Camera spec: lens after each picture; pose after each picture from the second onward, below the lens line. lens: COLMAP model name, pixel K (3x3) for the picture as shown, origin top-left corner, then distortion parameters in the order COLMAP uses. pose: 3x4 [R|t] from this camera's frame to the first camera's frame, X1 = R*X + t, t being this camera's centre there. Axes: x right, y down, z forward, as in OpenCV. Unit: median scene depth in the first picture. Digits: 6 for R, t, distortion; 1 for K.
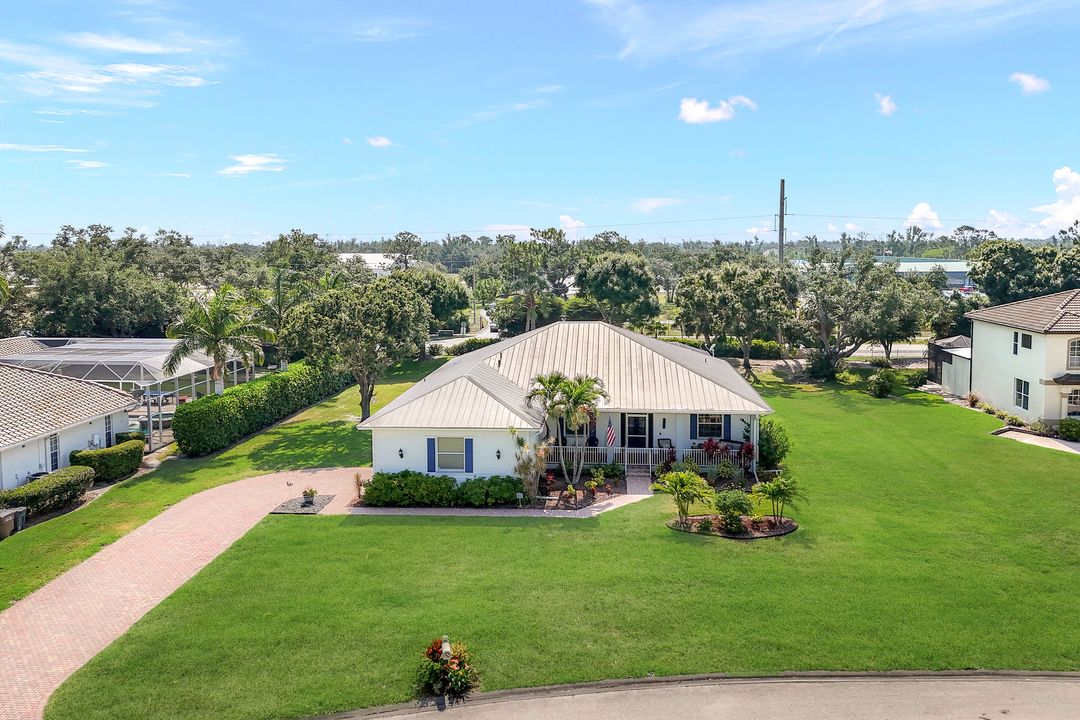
lens RADIAL K [[732.2, 0, 549.6], [0, 732.2, 310.0], [0, 0, 1]] dist [0.011947, 0.001369]
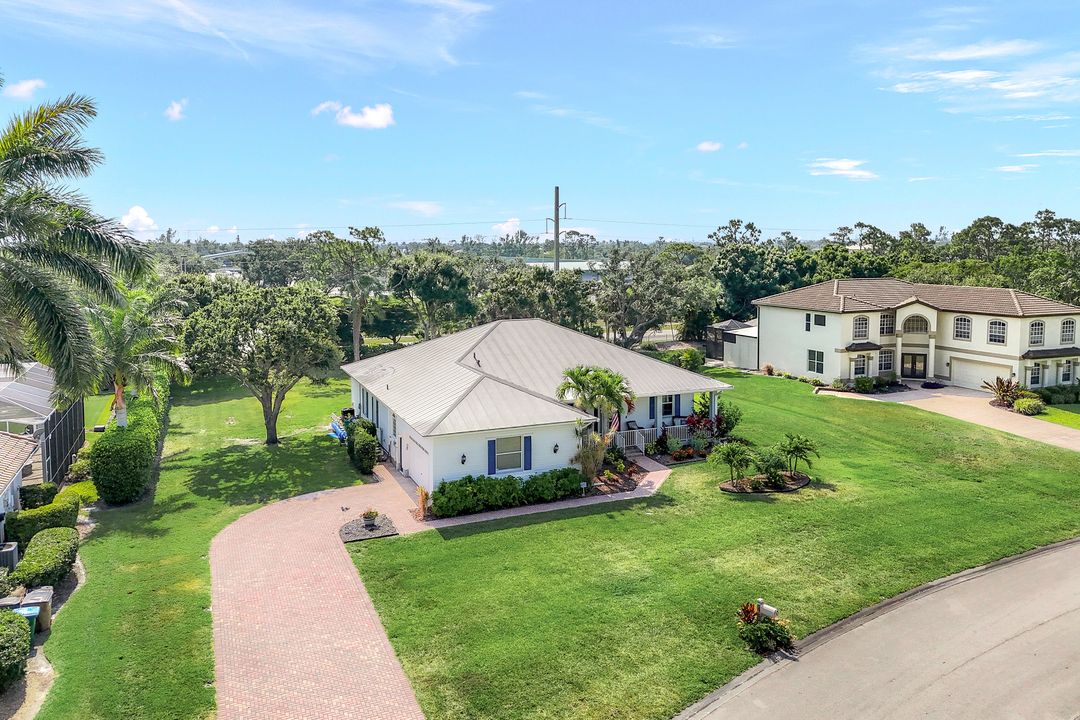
lens RADIAL K [[723.7, 0, 537.7], [0, 723.7, 310.9], [0, 0, 1]] dist [0.002565, -0.001983]
pose [[0.905267, -0.036318, 0.423288, -0.508303], [0.036063, 0.999312, 0.008615, -0.004256], [-0.423310, 0.007467, 0.905954, 0.092954]]
